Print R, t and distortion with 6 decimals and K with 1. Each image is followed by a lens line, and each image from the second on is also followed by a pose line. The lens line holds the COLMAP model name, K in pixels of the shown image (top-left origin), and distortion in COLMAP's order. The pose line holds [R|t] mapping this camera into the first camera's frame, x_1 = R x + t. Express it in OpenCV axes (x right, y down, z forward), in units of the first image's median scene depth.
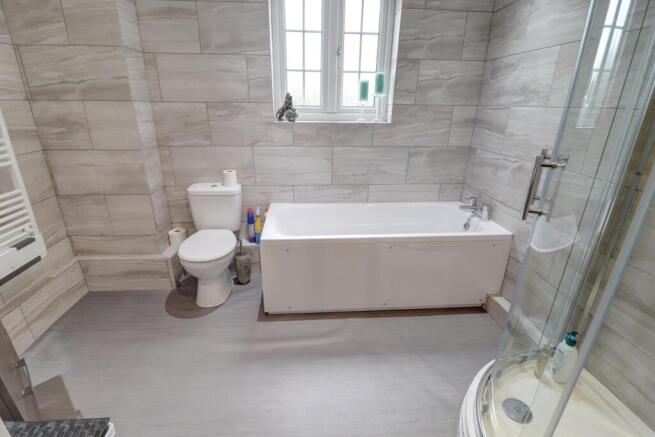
lens RADIAL K [[307.3, 0, 323.4], [0, 307.3, 220.8], [0, 0, 1]] dist [0.003170, -0.013862]
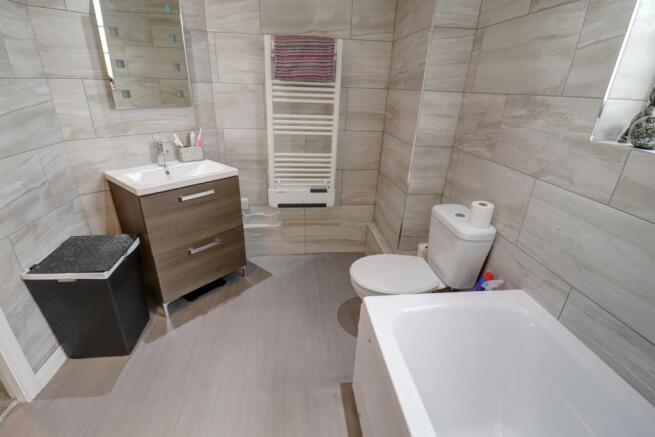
lens RADIAL K [[307.3, 0, 323.4], [0, 307.3, 220.8], [0, 0, 1]] dist [0.003170, -0.013862]
pose [[0.019396, 0.385713, -0.922415, 0.308255], [-0.382093, 0.855418, 0.349663, -0.248097], [0.923920, 0.345667, 0.163970, 0.661457]]
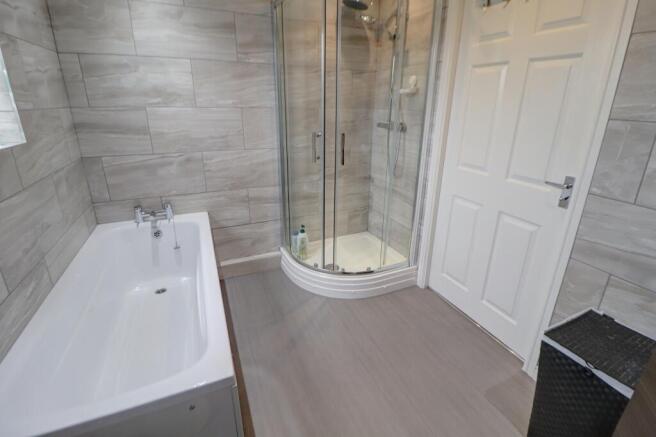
lens RADIAL K [[304.3, 0, 335.4], [0, 304.3, 202.9], [0, 0, 1]] dist [0.007242, -0.016926]
pose [[-0.340001, -0.312290, 0.887059, -0.558032], [0.316629, 0.850170, 0.420664, -0.307965], [-0.885520, 0.423894, -0.190178, 0.720152]]
